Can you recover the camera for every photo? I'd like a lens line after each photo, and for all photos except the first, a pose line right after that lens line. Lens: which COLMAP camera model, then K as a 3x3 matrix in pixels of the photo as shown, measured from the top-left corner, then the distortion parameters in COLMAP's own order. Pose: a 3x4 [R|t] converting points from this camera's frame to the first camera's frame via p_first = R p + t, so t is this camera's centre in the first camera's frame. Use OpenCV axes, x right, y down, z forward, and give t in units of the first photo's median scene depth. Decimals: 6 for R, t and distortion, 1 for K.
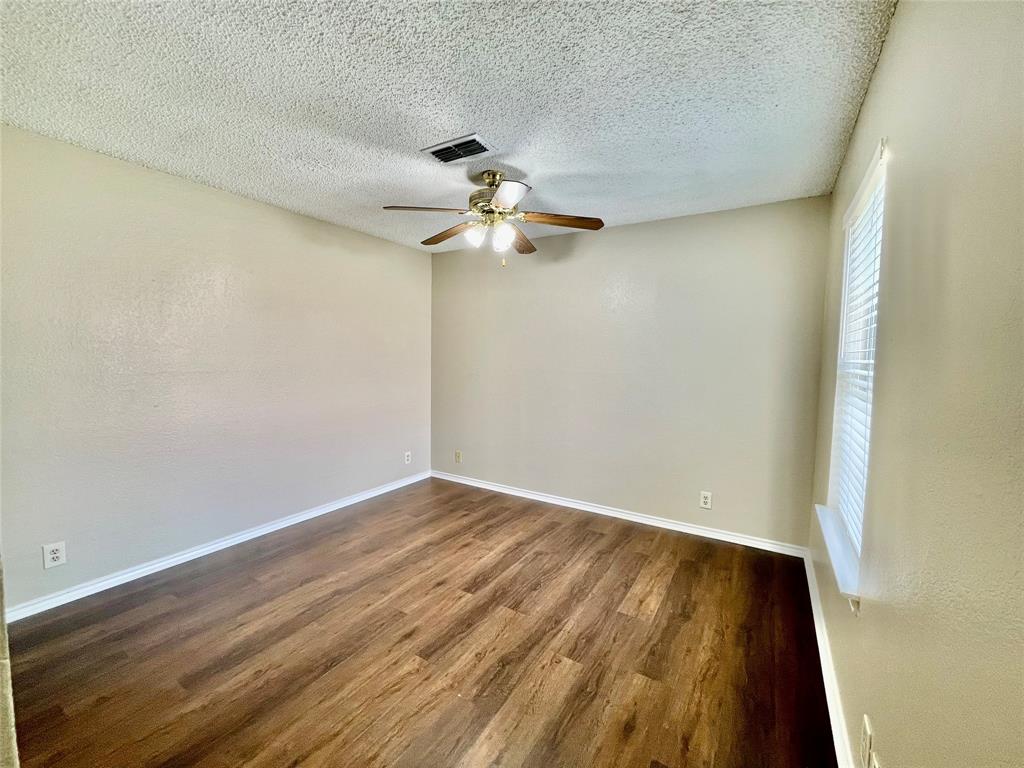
lens RADIAL K [[419.0, 0, 511.0], [0, 419.0, 384.8], [0, 0, 1]] dist [-0.002373, -0.000365]
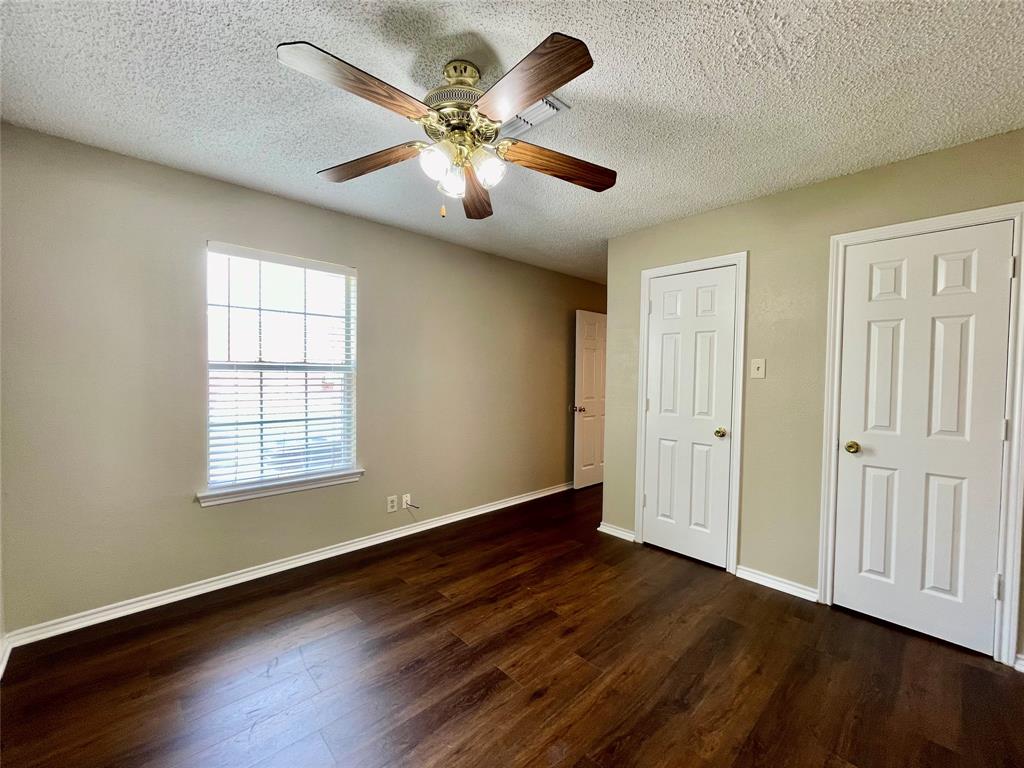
lens RADIAL K [[419.0, 0, 511.0], [0, 419.0, 384.8], [0, 0, 1]] dist [-0.002373, -0.000365]
pose [[-0.966036, -0.028528, 0.256826, -0.352734], [-0.002395, 0.994833, 0.101496, -0.124415], [-0.258395, 0.097434, -0.961113, 1.971980]]
